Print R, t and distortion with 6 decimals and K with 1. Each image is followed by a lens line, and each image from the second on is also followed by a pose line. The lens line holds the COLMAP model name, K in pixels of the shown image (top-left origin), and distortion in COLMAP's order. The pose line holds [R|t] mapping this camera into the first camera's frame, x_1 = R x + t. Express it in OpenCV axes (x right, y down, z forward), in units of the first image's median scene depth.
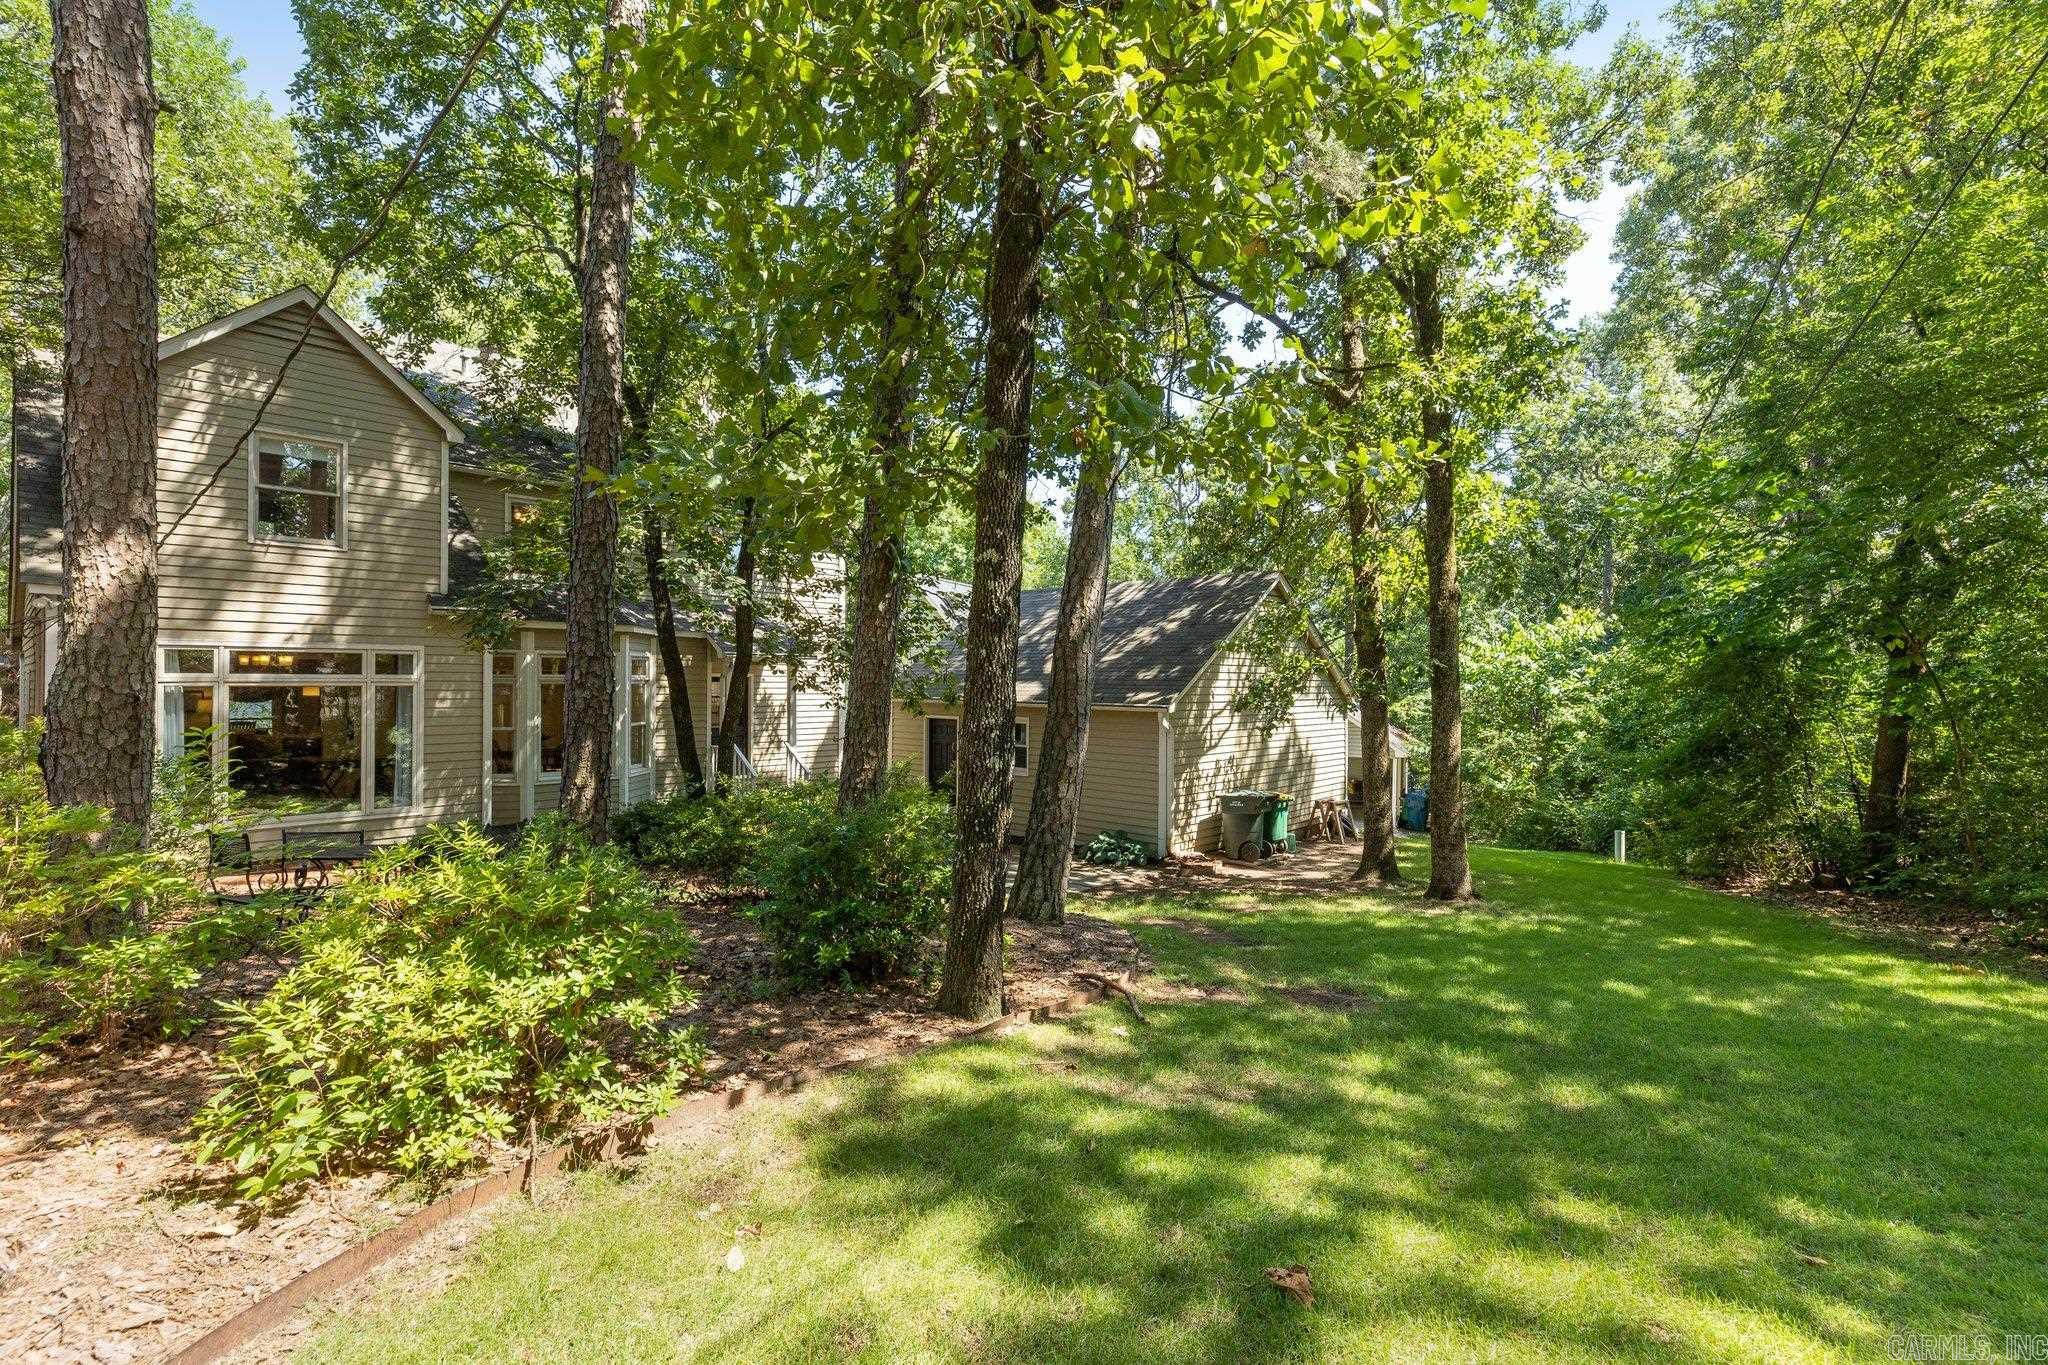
lens RADIAL K [[933.1, 0, 1026.7], [0, 933.1, 679.4], [0, 0, 1]] dist [0.003233, 0.000044]
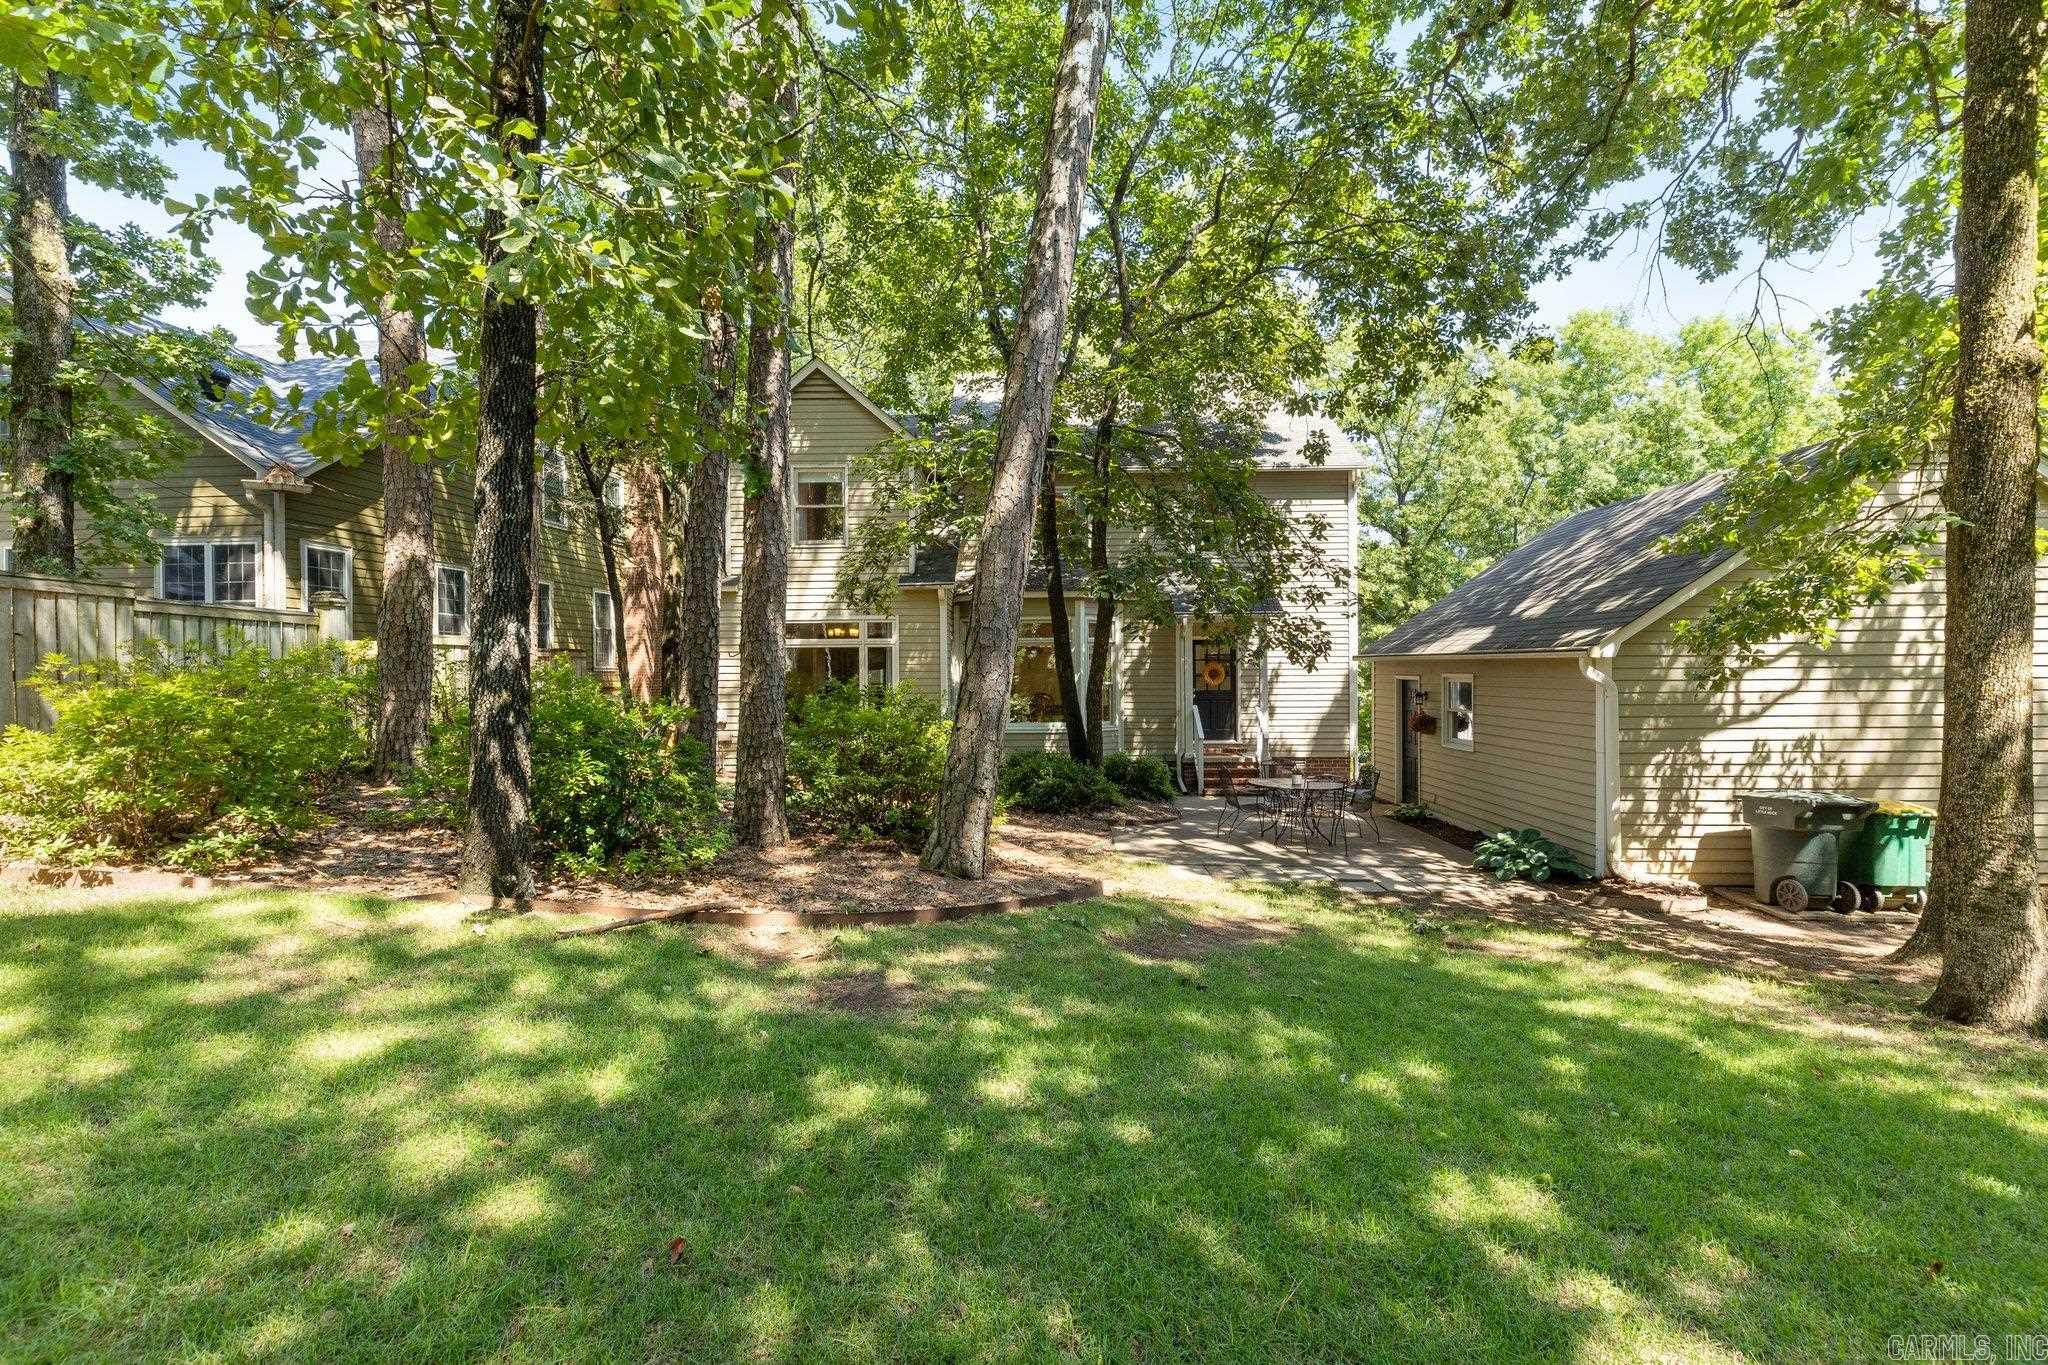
lens RADIAL K [[933.1, 0, 1026.7], [0, 933.1, 679.4], [0, 0, 1]] dist [0.003233, 0.000044]
pose [[0.657965, -0.004714, -0.753034, 0.377012], [0.010763, 0.999937, 0.003145, 0.043412], [0.752971, -0.010175, 0.657974, 0.261726]]
